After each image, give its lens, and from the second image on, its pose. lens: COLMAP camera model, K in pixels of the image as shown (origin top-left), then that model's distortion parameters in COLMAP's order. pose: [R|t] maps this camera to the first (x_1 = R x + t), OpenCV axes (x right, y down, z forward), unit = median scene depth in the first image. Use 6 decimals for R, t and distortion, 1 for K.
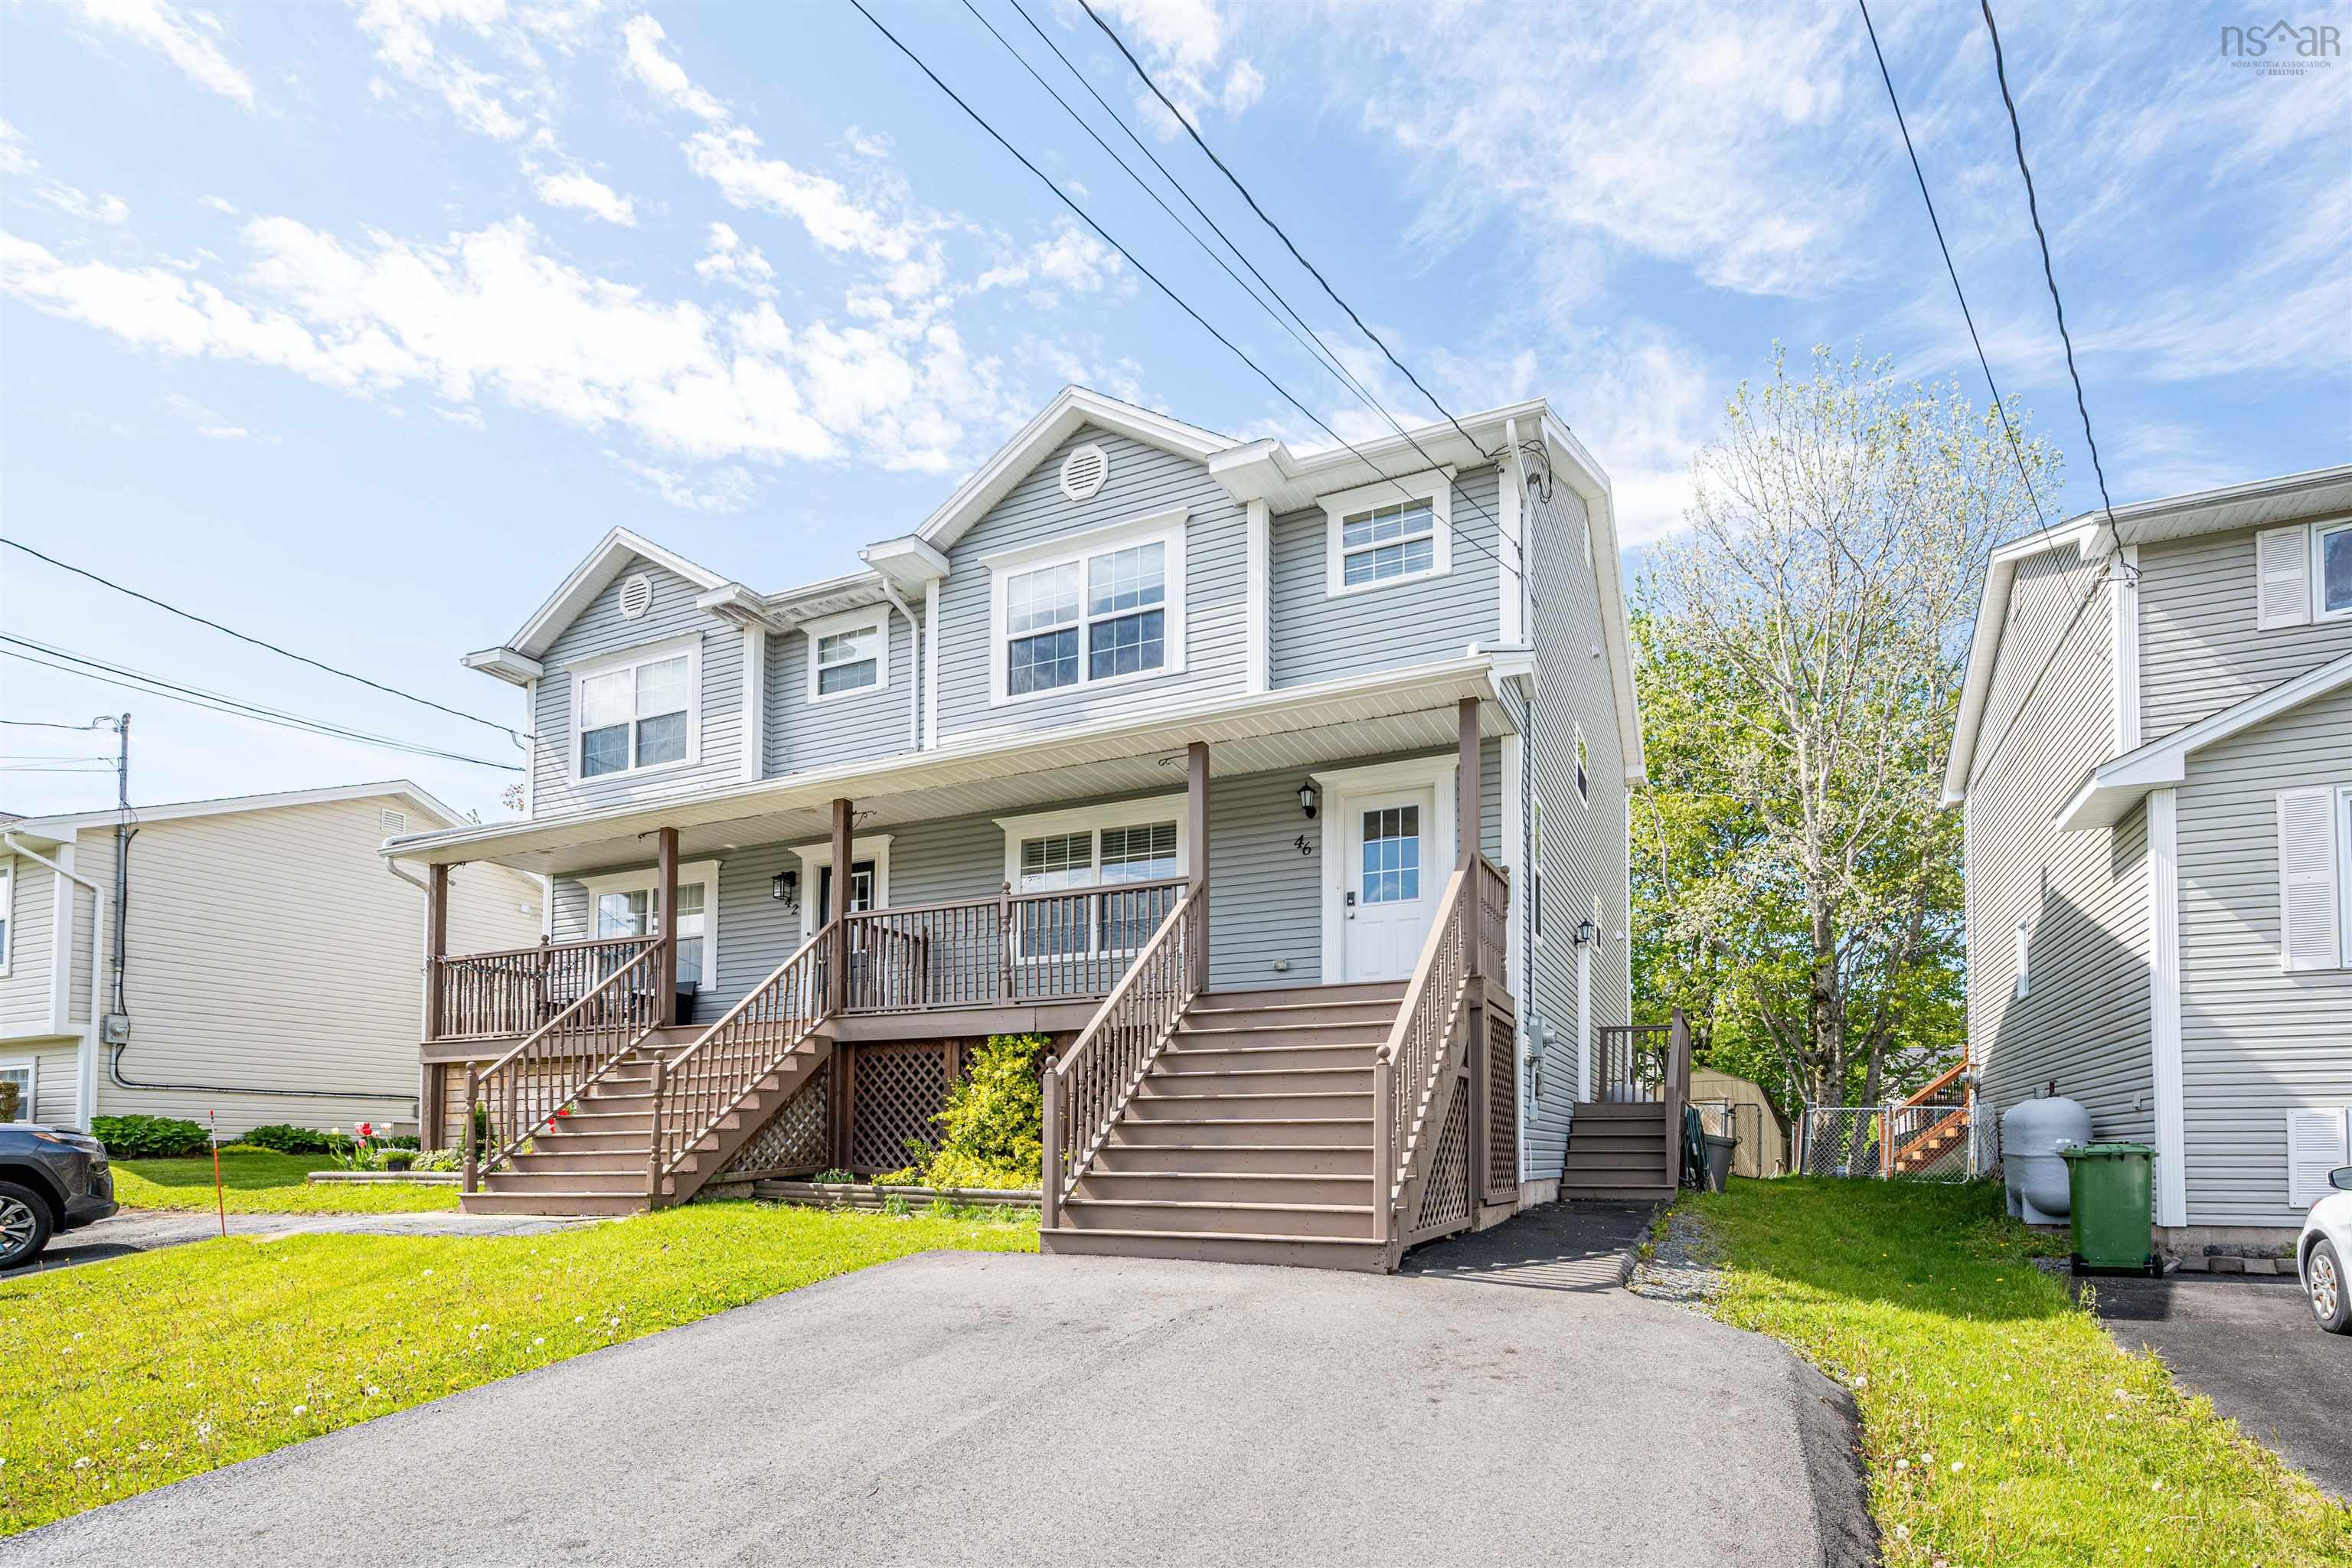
lens RADIAL K [[1104.4, 0, 1178.3], [0, 1104.4, 670.7], [0, 0, 1]] dist [0.001808, -0.000407]
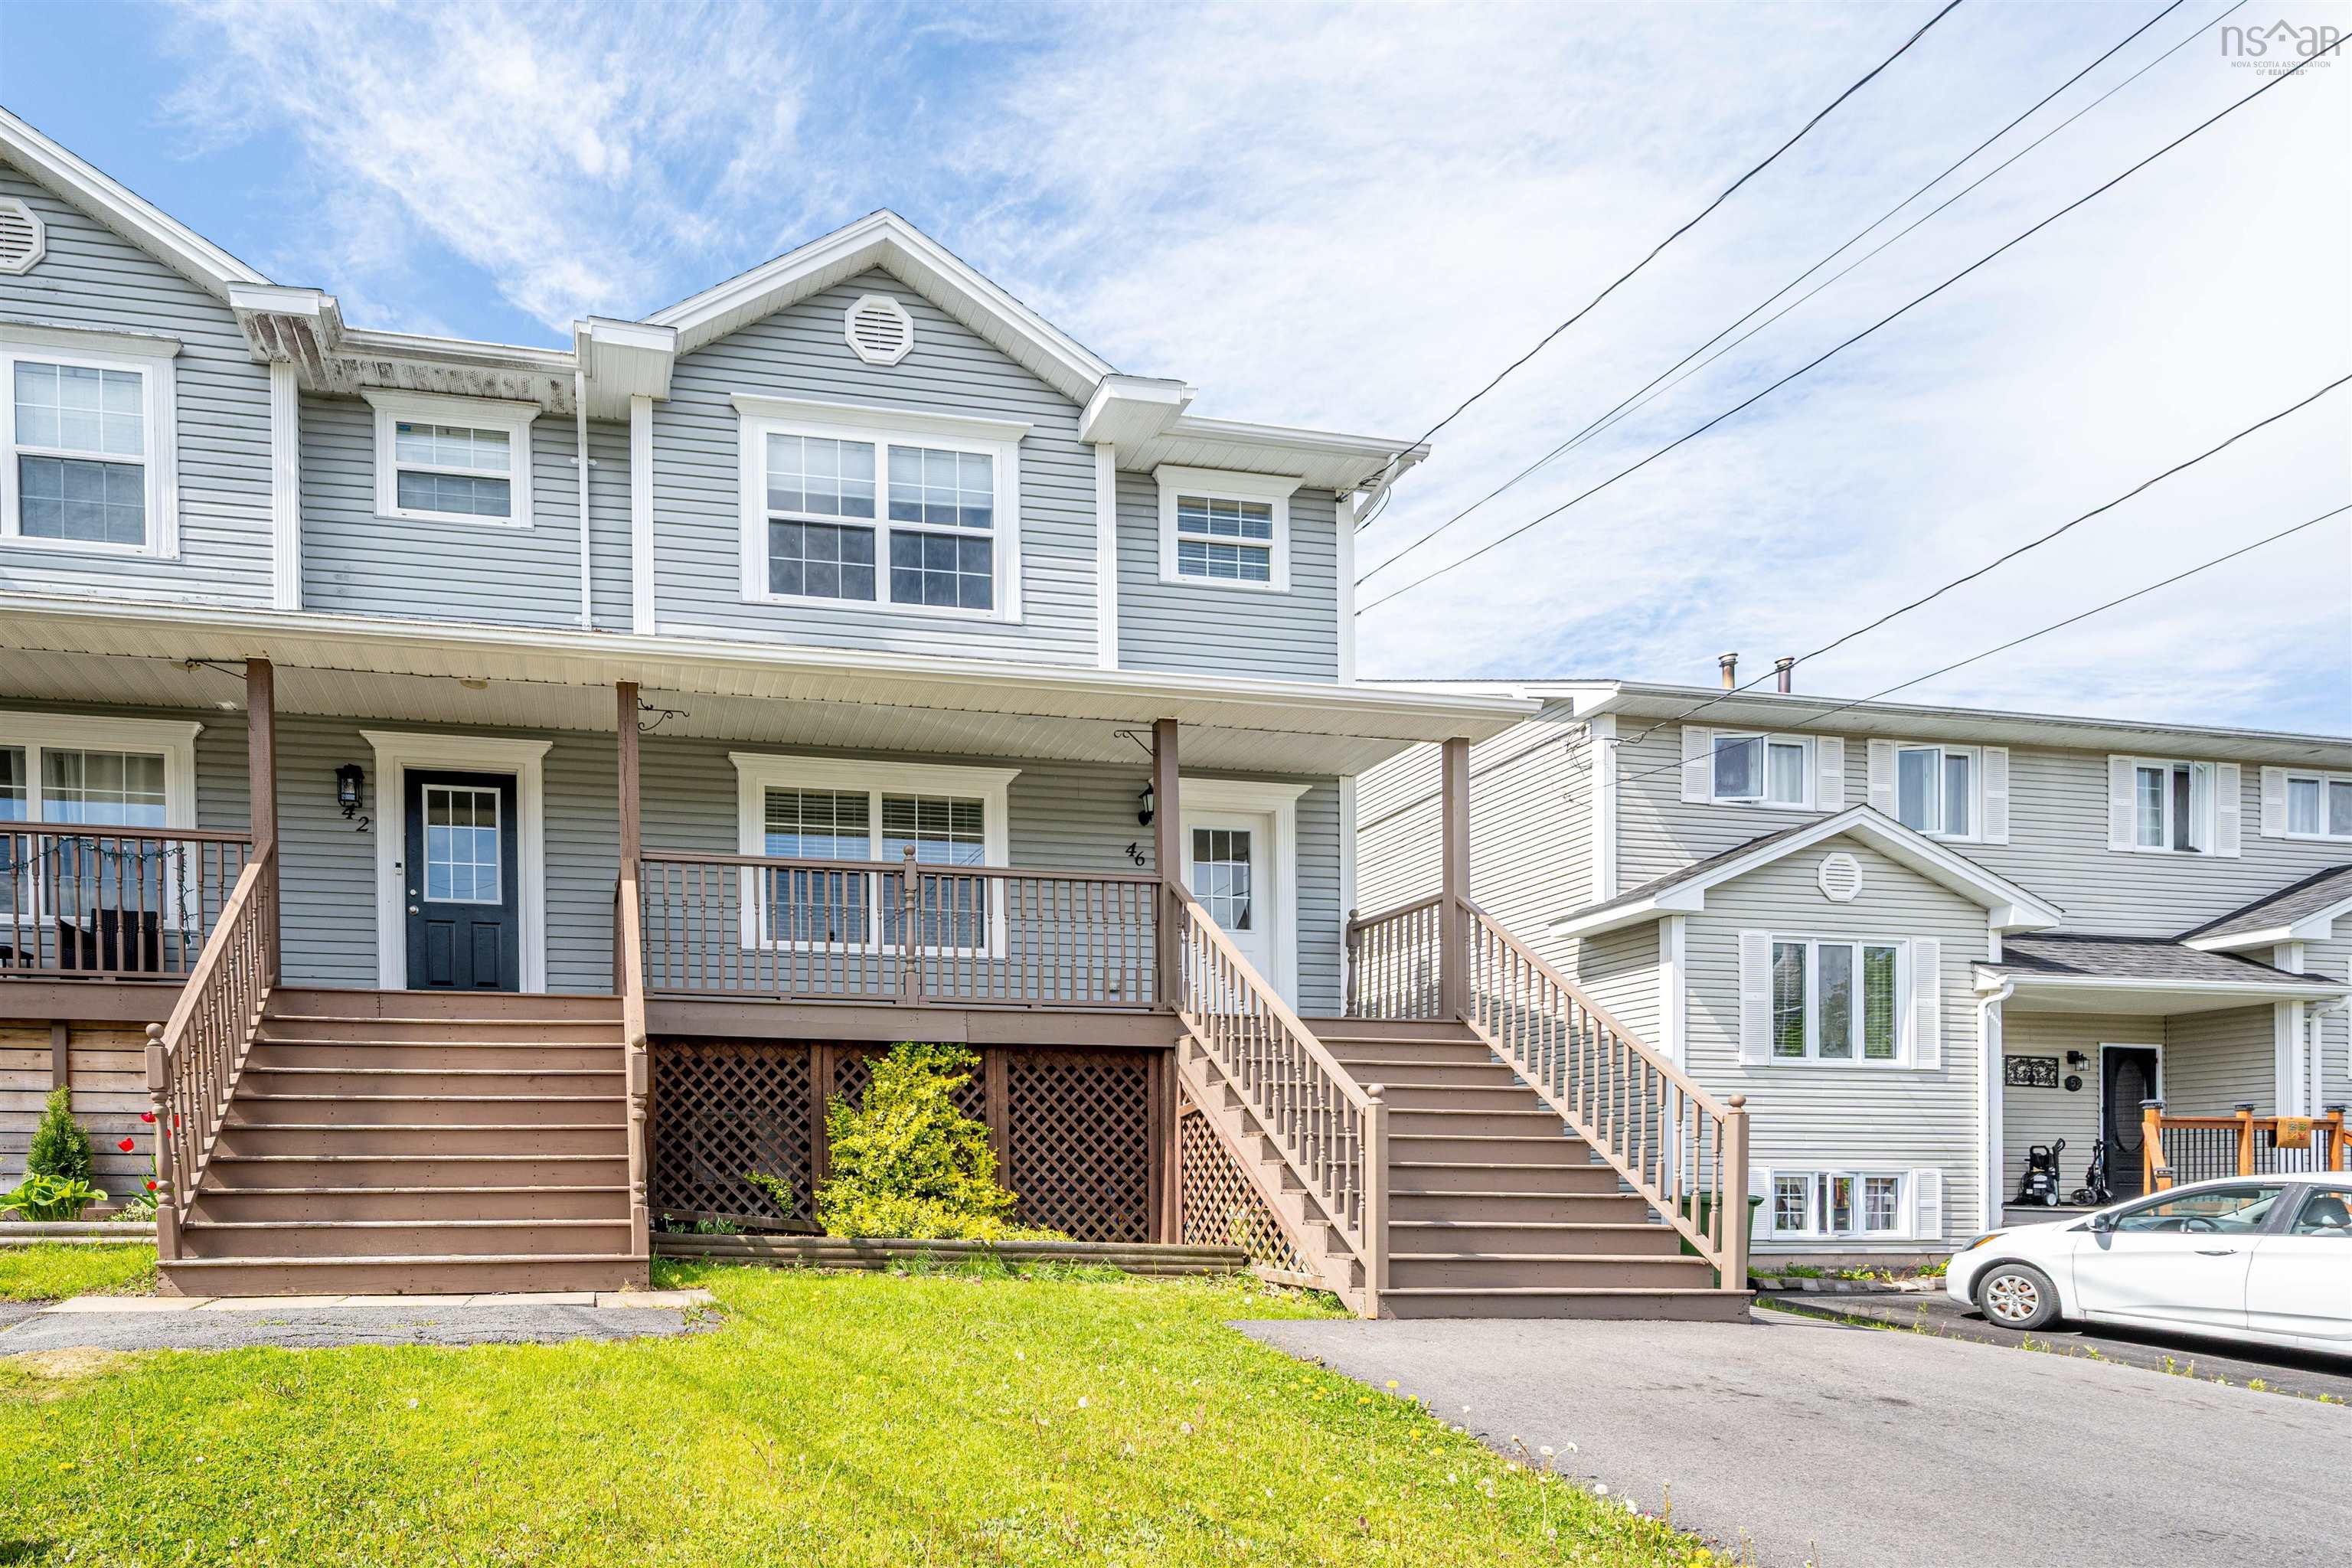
lens RADIAL K [[1210.0, 0, 1176.1], [0, 1210.0, 783.9], [0, 0, 1]] dist [-0.000760, 0.000478]
pose [[0.829158, 0.186637, 0.526939, -0.346910], [-0.232759, 0.972288, 0.021878, 0.069639], [-0.508253, -0.140790, 0.849622, 0.163865]]
